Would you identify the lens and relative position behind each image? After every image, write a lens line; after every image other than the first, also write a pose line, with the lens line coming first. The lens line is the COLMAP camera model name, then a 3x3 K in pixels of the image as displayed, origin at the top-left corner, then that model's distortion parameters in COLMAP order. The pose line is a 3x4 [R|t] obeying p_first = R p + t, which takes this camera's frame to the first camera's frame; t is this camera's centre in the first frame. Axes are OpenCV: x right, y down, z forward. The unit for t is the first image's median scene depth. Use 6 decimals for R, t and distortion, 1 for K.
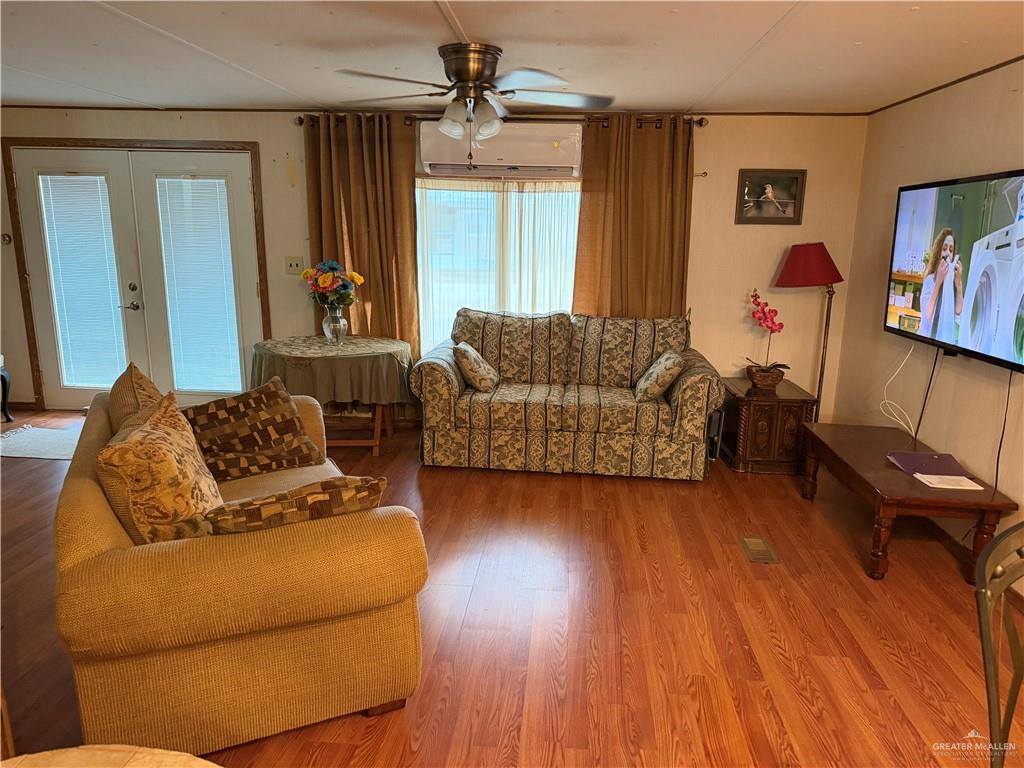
lens RADIAL K [[729.2, 0, 510.8], [0, 729.2, 389.3], [0, 0, 1]] dist [-0.008733, -0.005939]
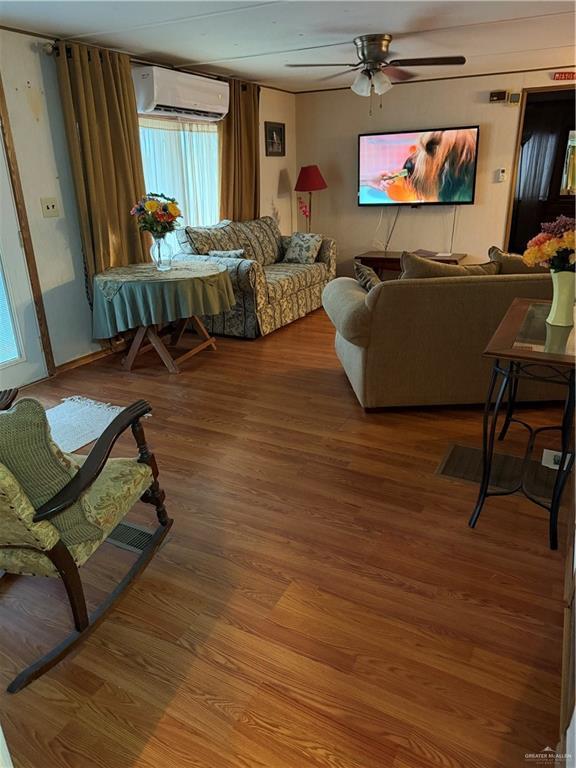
lens RADIAL K [[546.9, 0, 287.0], [0, 546.9, 380.3], [0, 0, 1]] dist [-0.008733, -0.005939]
pose [[0.379443, -0.360140, 0.852246, -0.953139], [0.238801, 0.928043, 0.285849, -0.100375], [-0.893866, 0.095054, 0.438141, 0.474546]]
